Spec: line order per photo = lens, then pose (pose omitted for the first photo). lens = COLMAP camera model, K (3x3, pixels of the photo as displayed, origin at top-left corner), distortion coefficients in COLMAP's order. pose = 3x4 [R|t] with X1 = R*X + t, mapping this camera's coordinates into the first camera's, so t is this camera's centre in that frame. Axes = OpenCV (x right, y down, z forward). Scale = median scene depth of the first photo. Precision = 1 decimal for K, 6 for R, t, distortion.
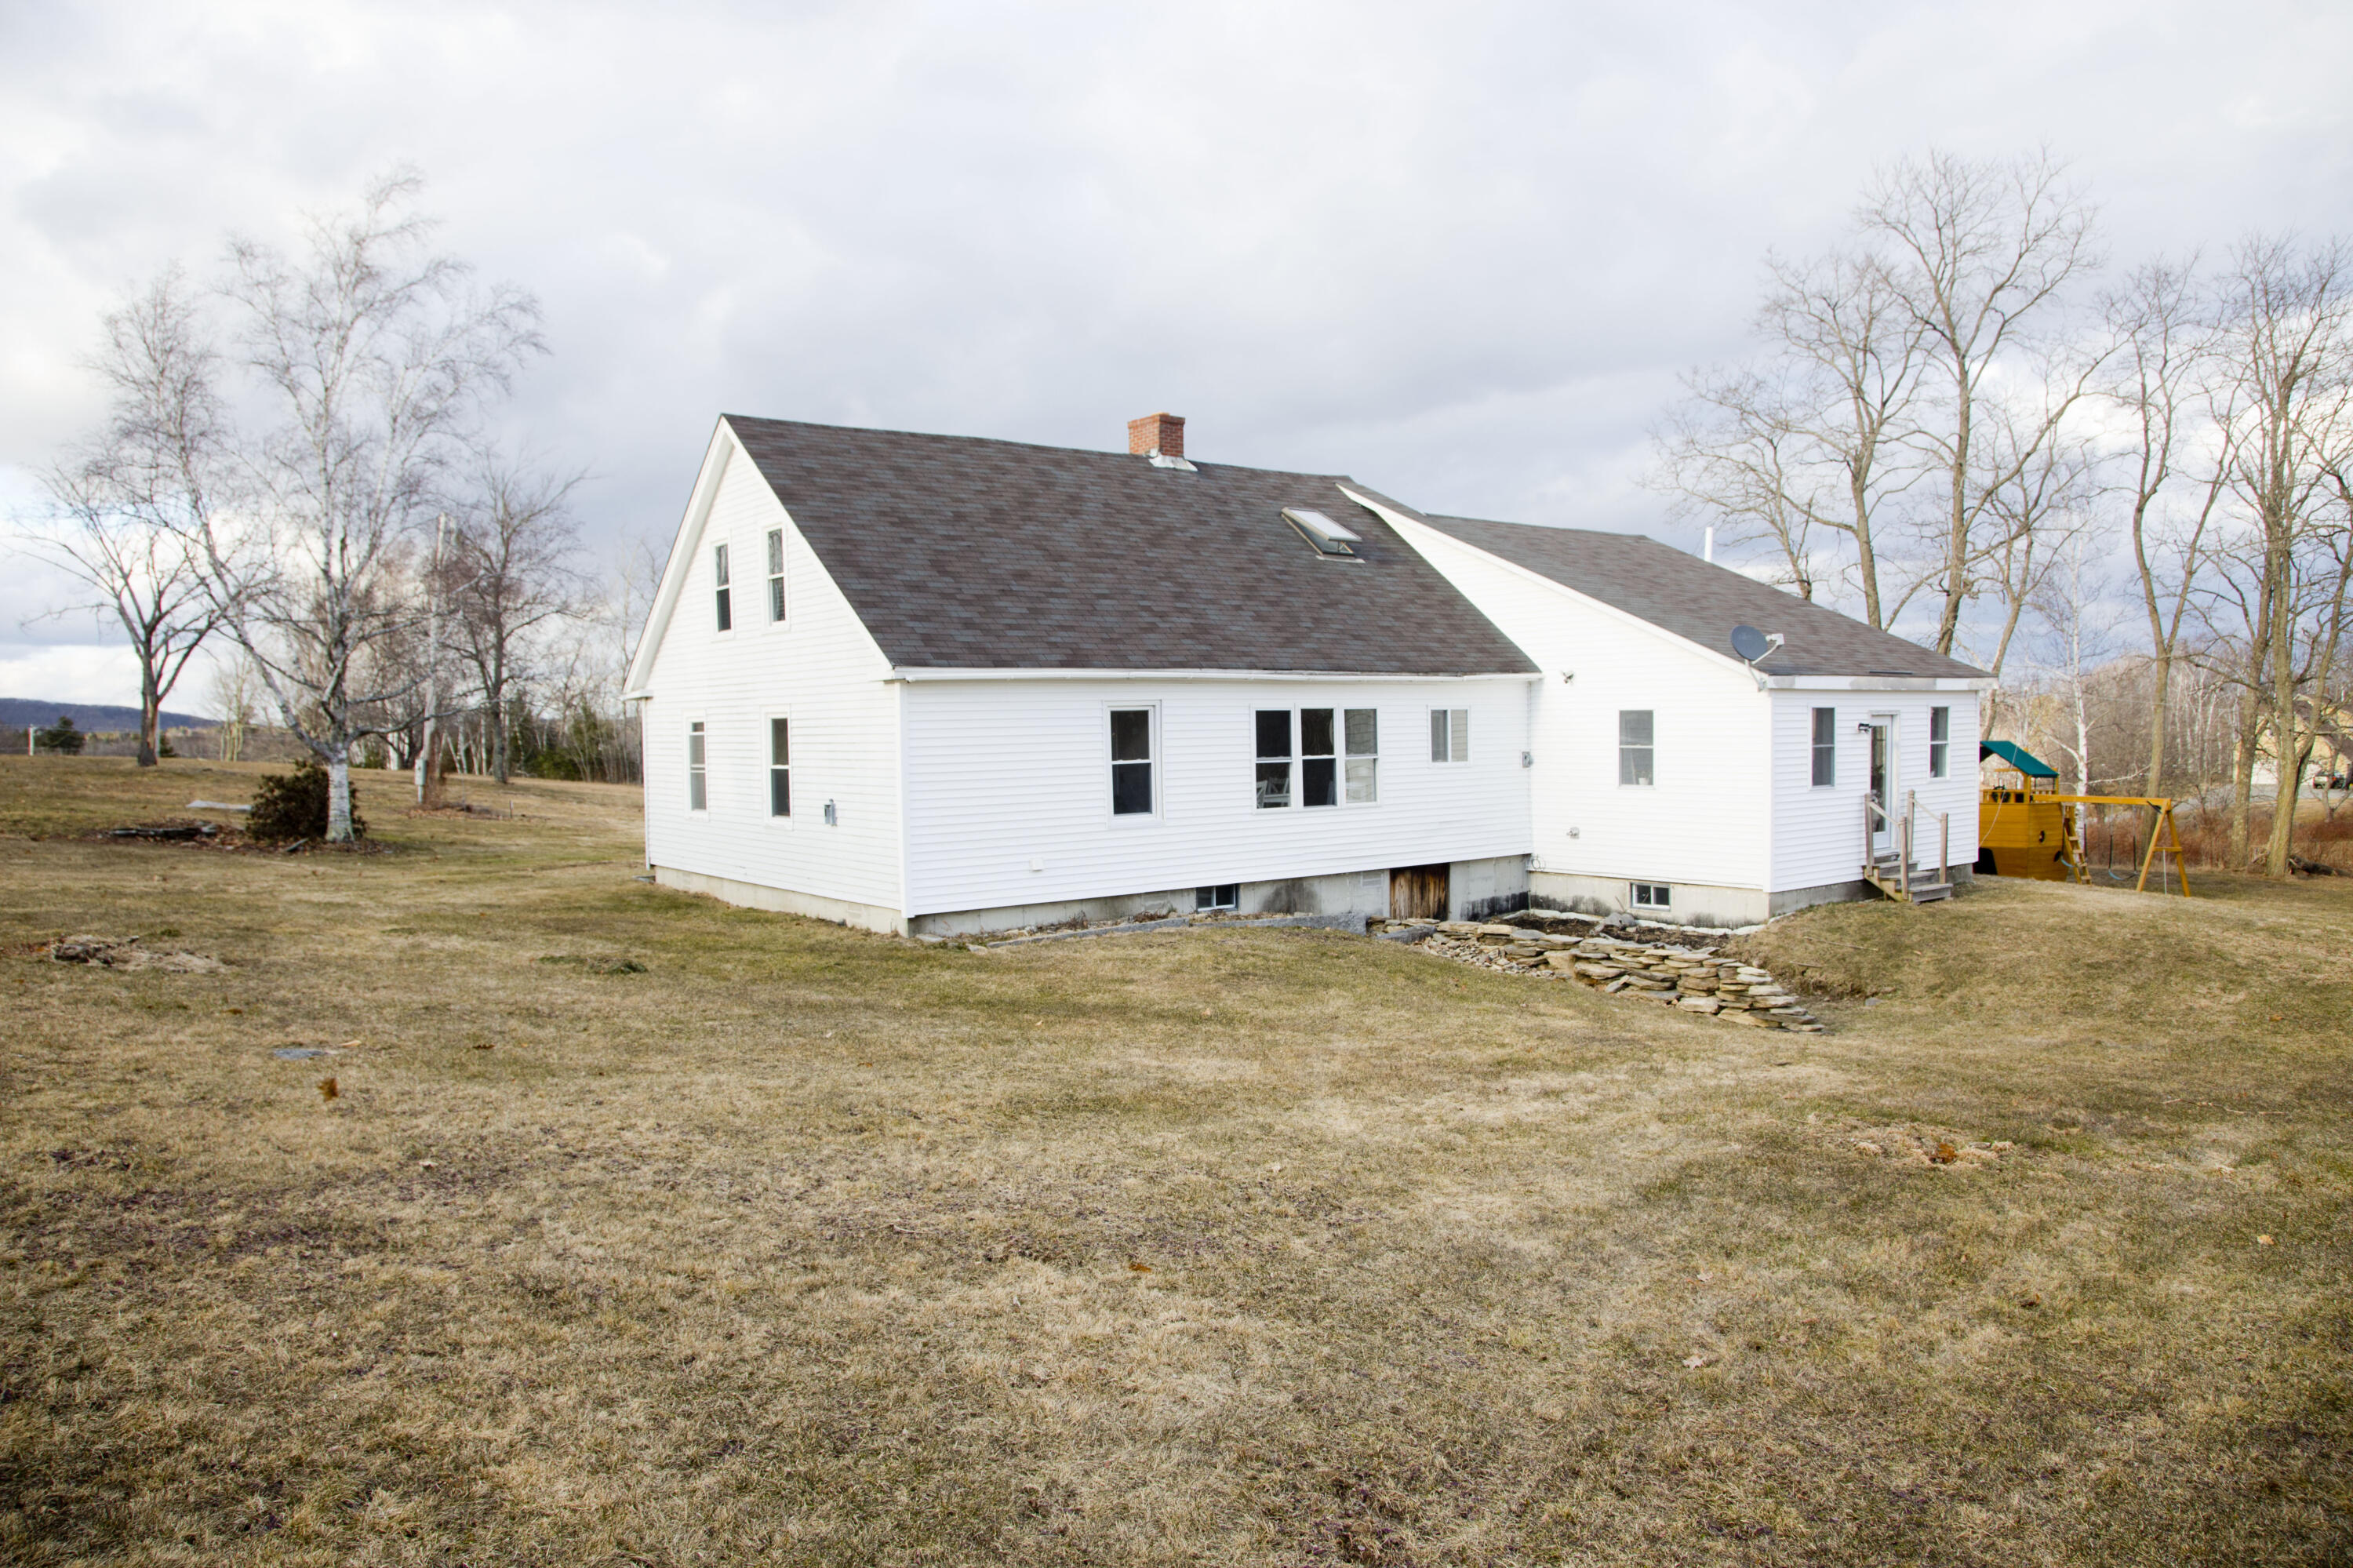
lens RADIAL K [[1593.8, 0, 1176.5], [0, 1593.8, 784.0], [0, 0, 1]] dist [-0.126376, 0.001933]
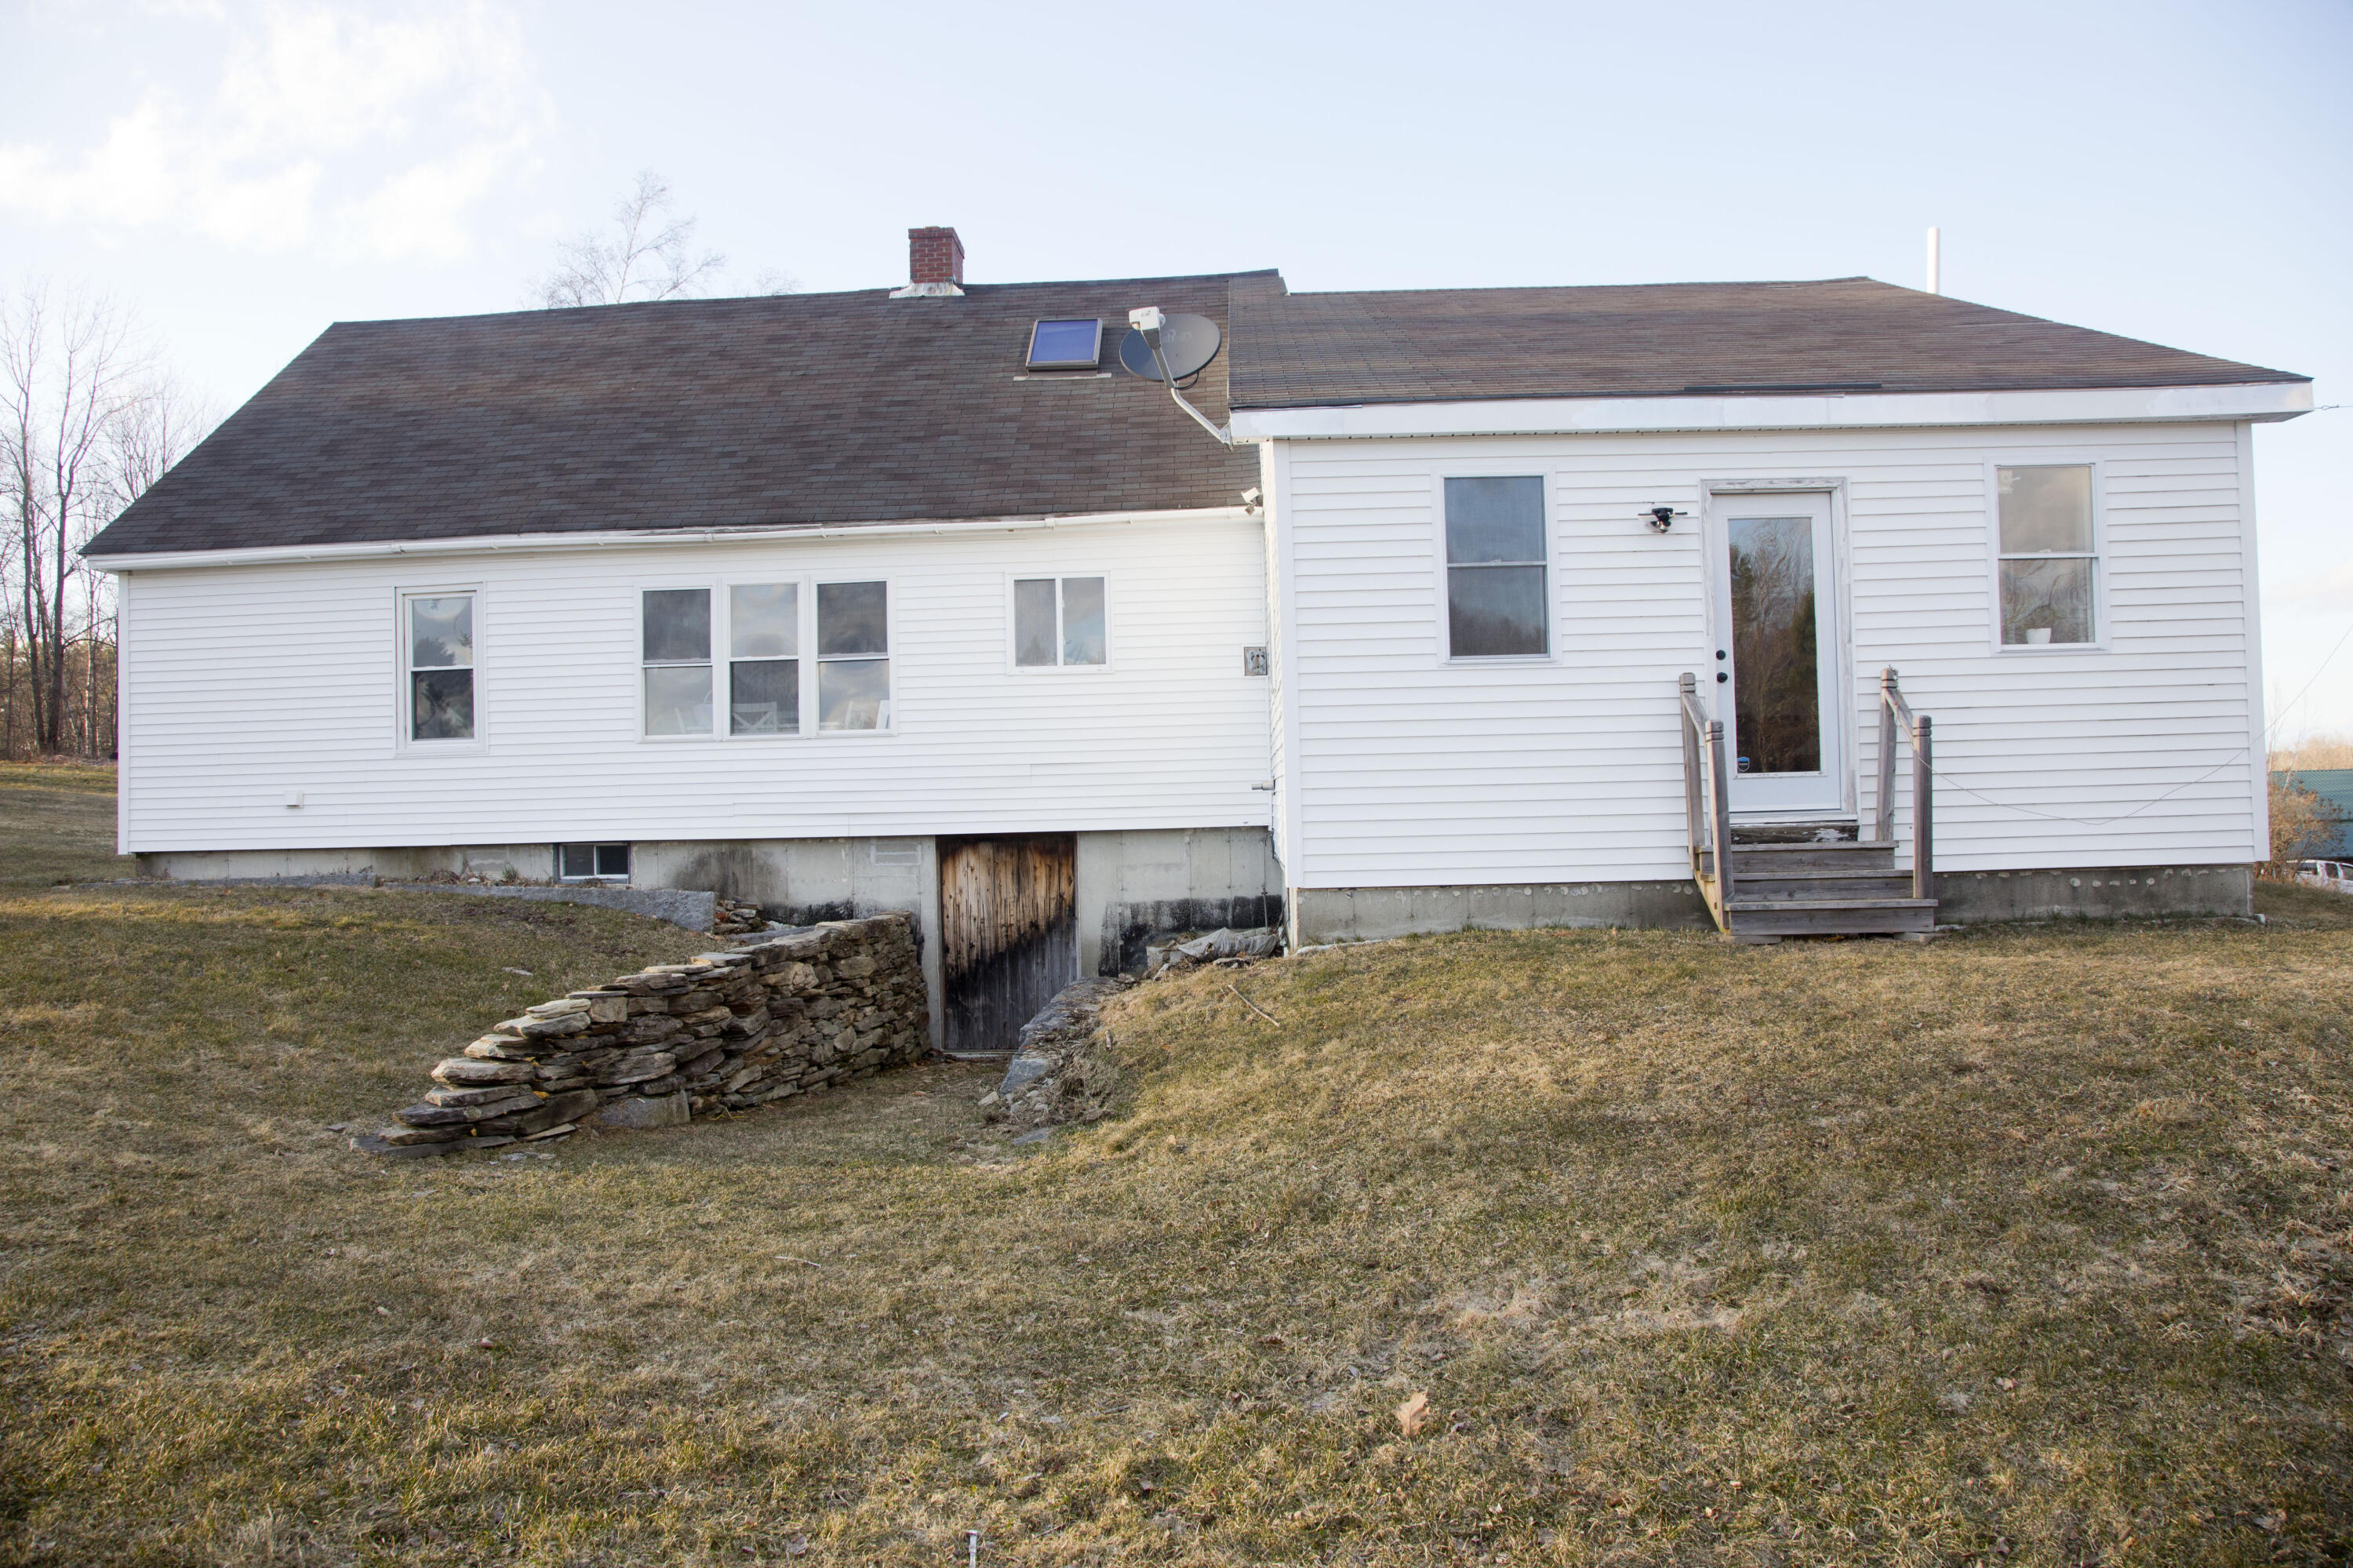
lens RADIAL K [[1598.4, 0, 1173.2], [0, 1598.4, 772.2], [0, 0, 1]] dist [-0.128988, 0.071763]
pose [[0.768307, -0.013307, -0.639943, 0.629967], [-0.014378, 0.999173, -0.038038, 0.052222], [0.639920, 0.038426, 0.767481, 0.603155]]
